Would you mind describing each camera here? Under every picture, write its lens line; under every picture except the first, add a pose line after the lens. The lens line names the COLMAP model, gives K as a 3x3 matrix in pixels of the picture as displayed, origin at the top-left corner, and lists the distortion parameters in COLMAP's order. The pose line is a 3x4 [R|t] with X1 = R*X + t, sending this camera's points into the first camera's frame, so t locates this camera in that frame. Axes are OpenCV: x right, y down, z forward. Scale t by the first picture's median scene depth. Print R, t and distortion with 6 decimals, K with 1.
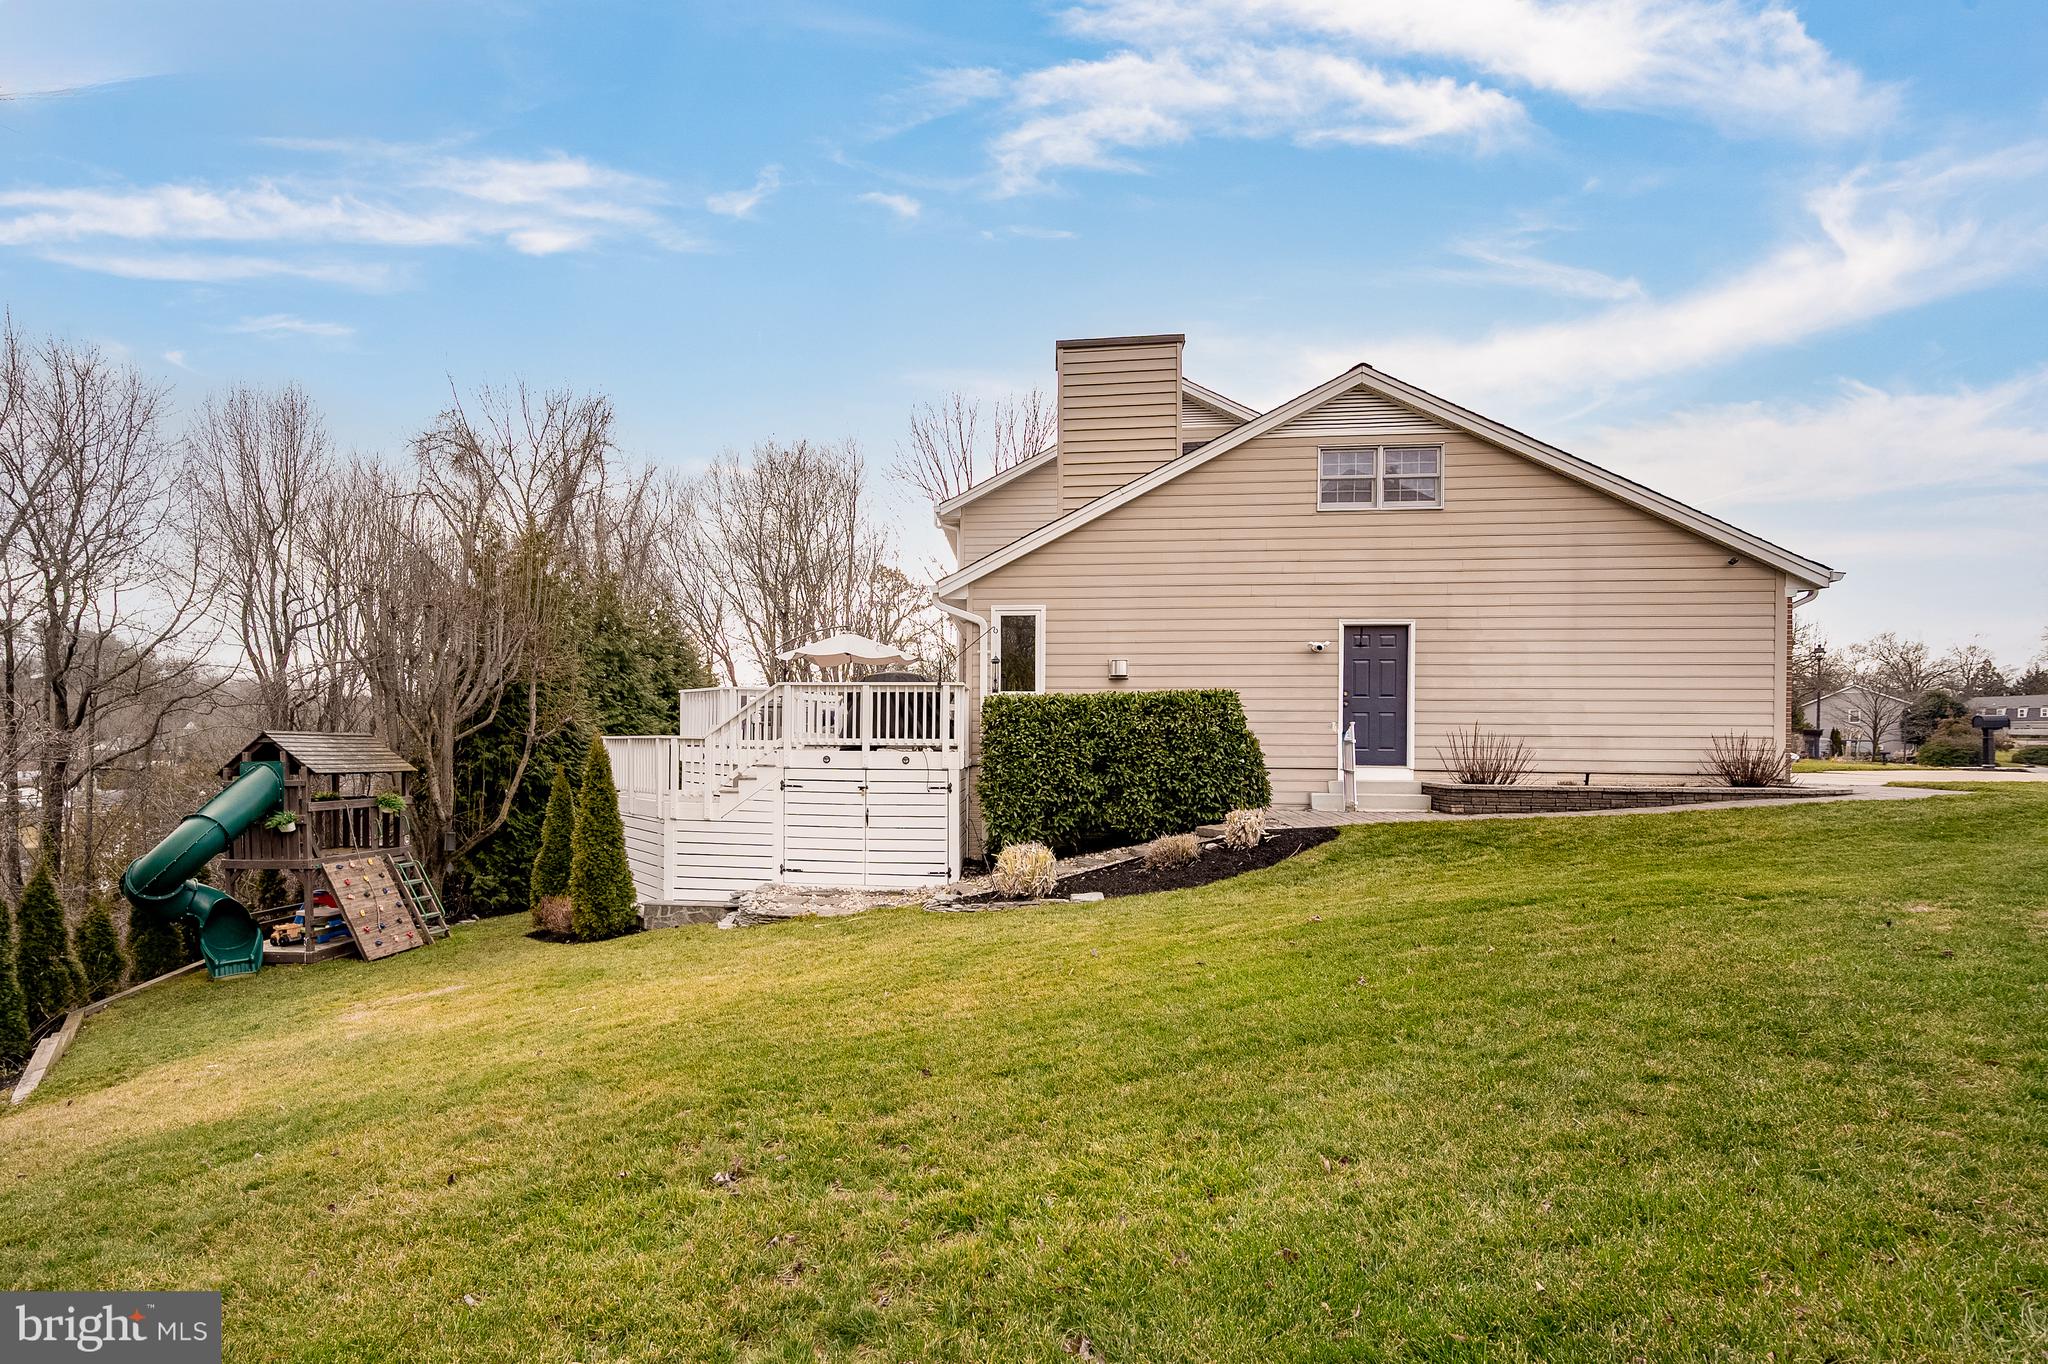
lens RADIAL K [[1050.2, 0, 1018.2], [0, 1050.2, 704.2], [0, 0, 1]] dist [0.000146, -0.000385]
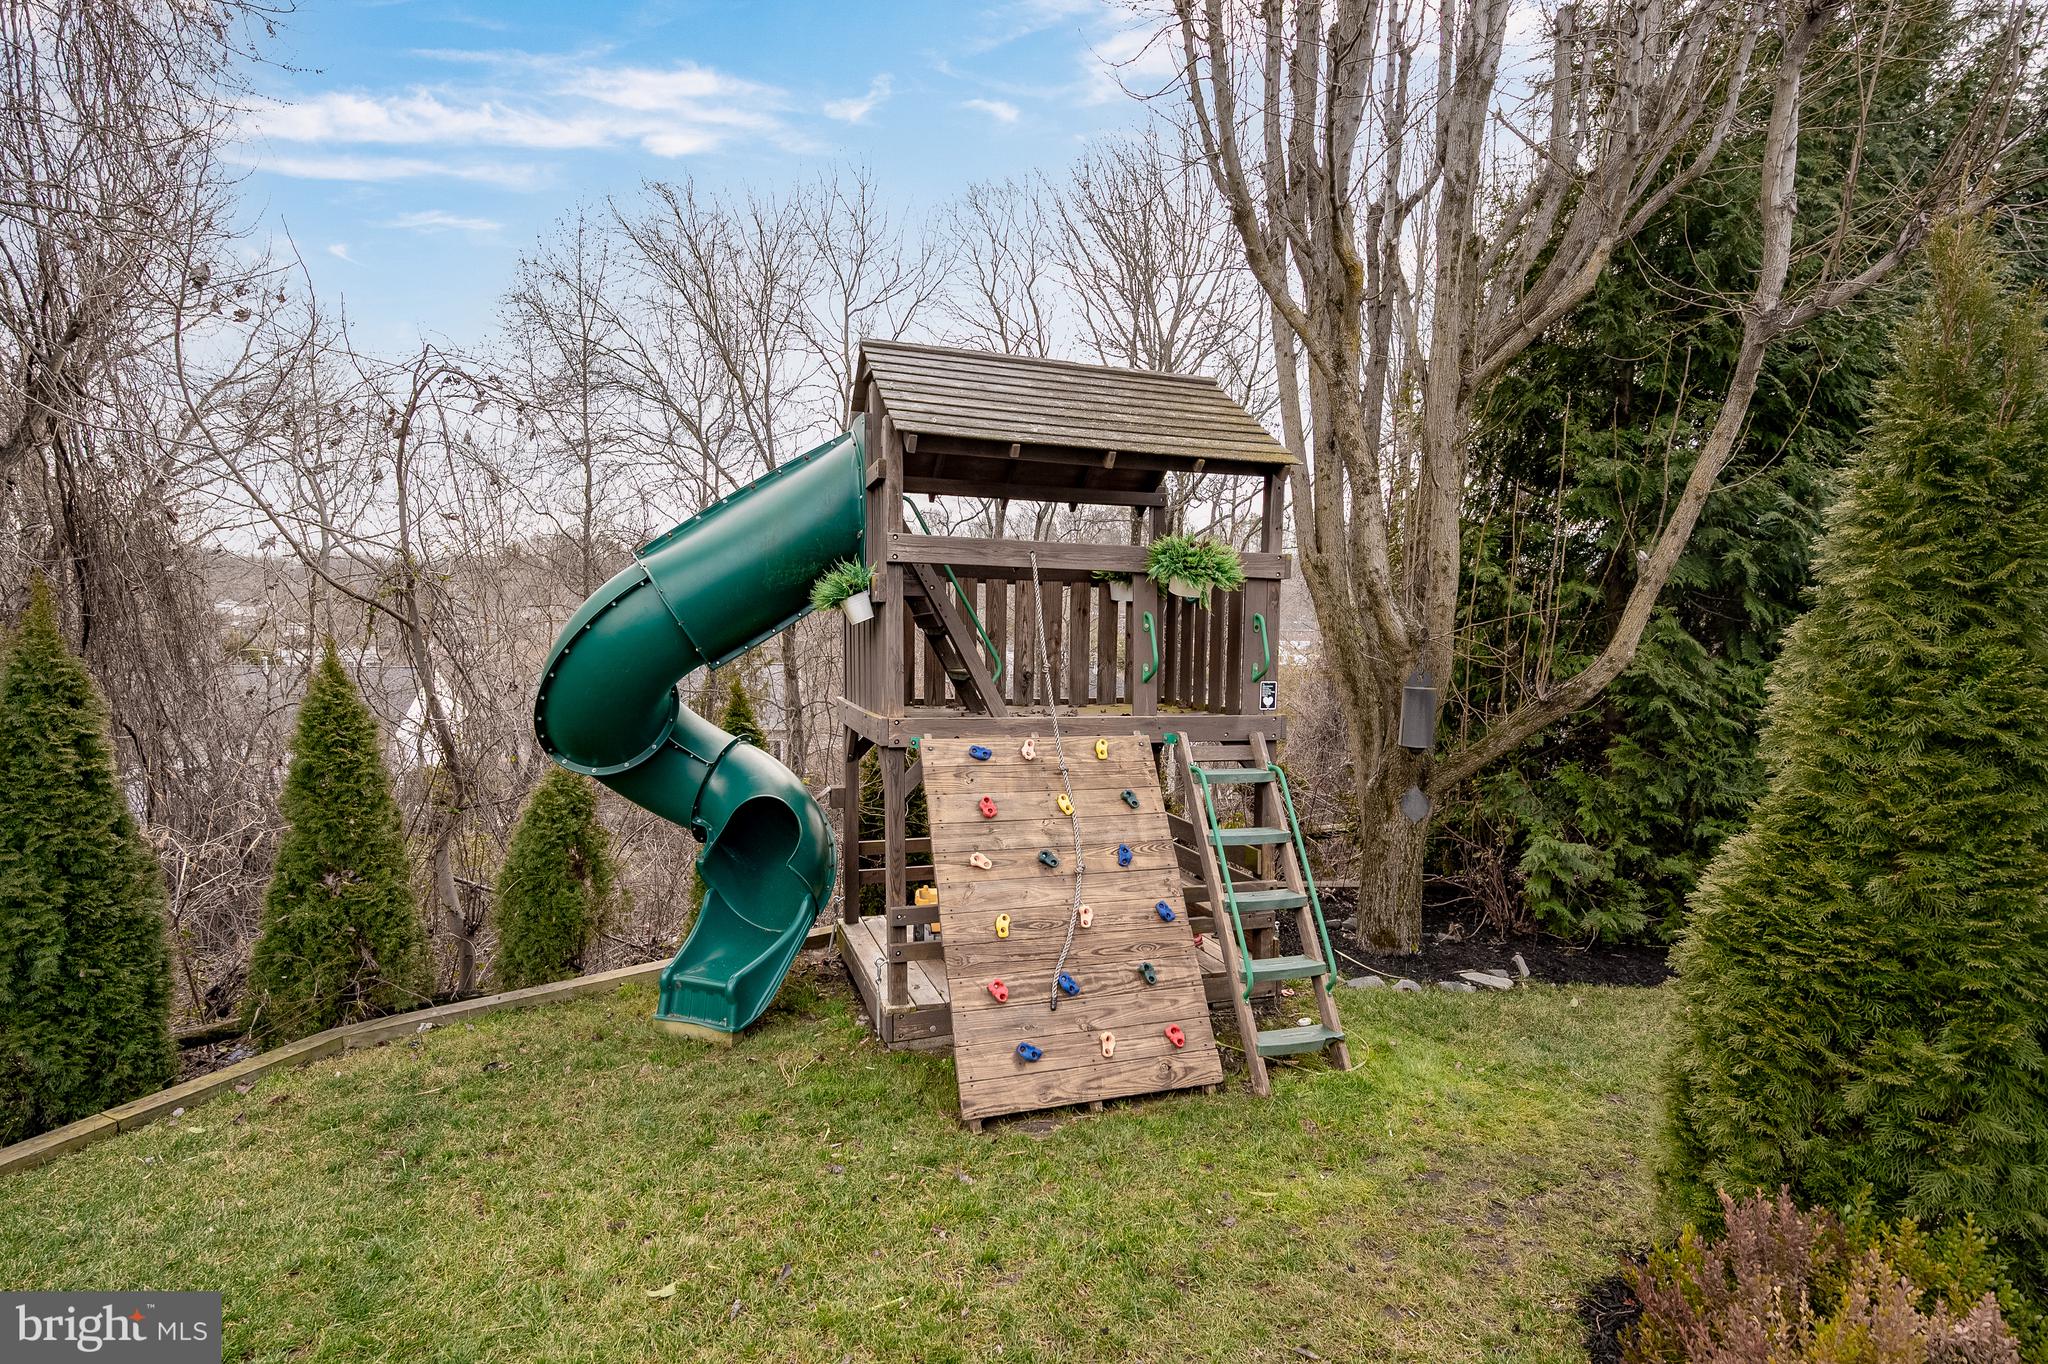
lens RADIAL K [[967.6, 0, 1024.0], [0, 967.6, 682.0], [0, 0, 1]] dist [-0.011509, 0.000223]
pose [[0.427287, 0.067608, -0.901585, -0.395425], [0.006909, 0.996927, 0.078032, 0.114293], [0.904090, -0.039571, 0.425507, 0.903565]]
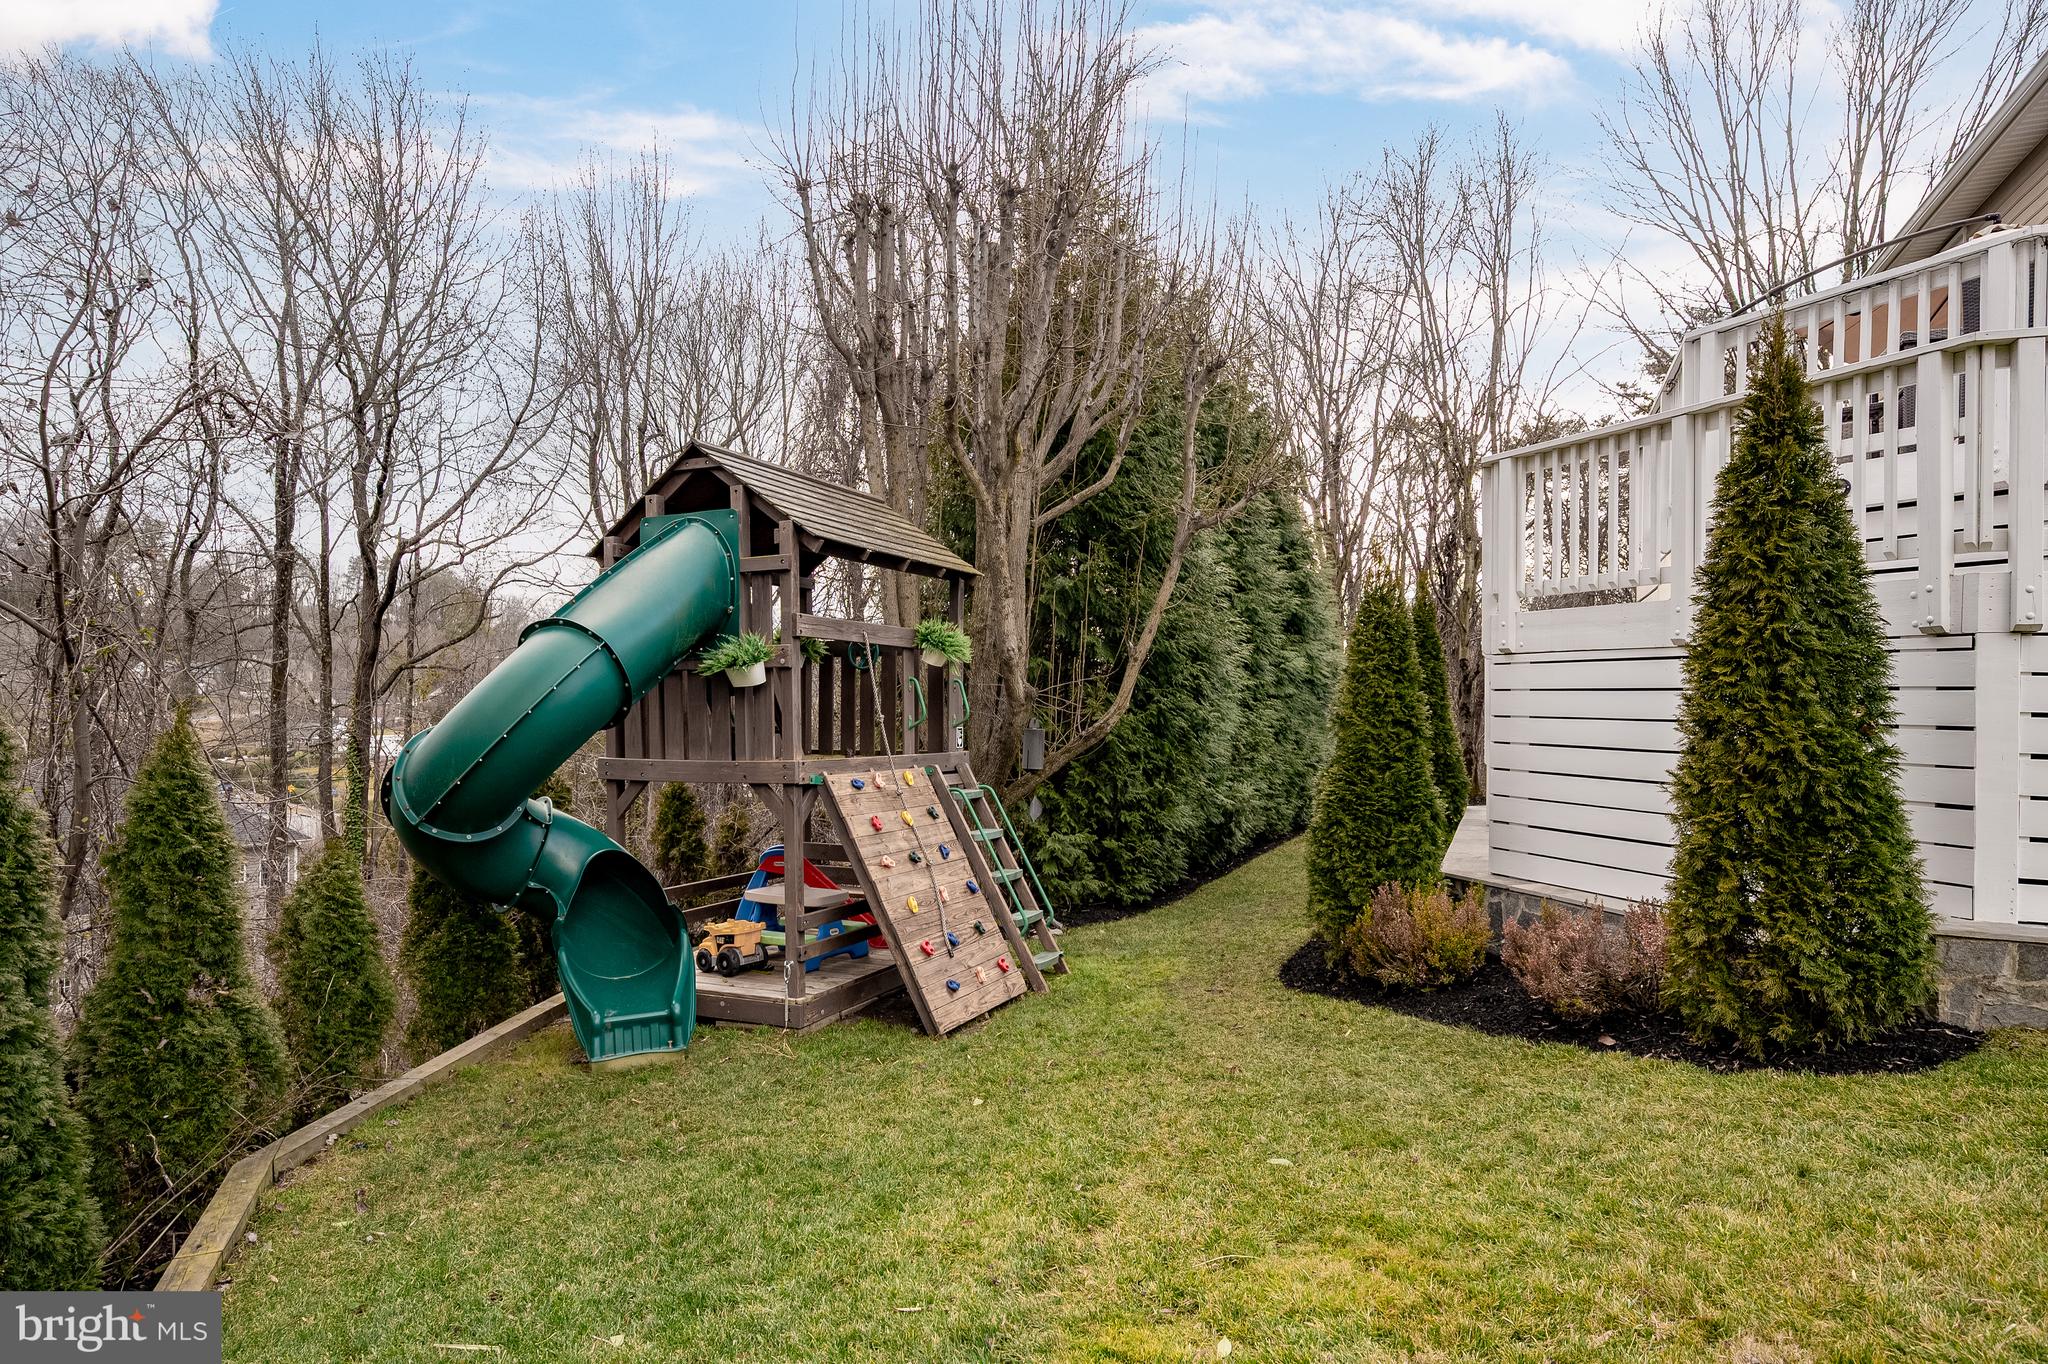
lens RADIAL K [[1239.8, 0, 1022.9], [0, 1239.8, 656.9], [0, 0, 1]] dist [0.001789, 0.000846]
pose [[0.960467, -0.000471, -0.278394, -0.461826], [-0.003462, 0.999901, -0.013635, 0.114700], [0.278373, 0.014060, 0.960370, 0.576017]]
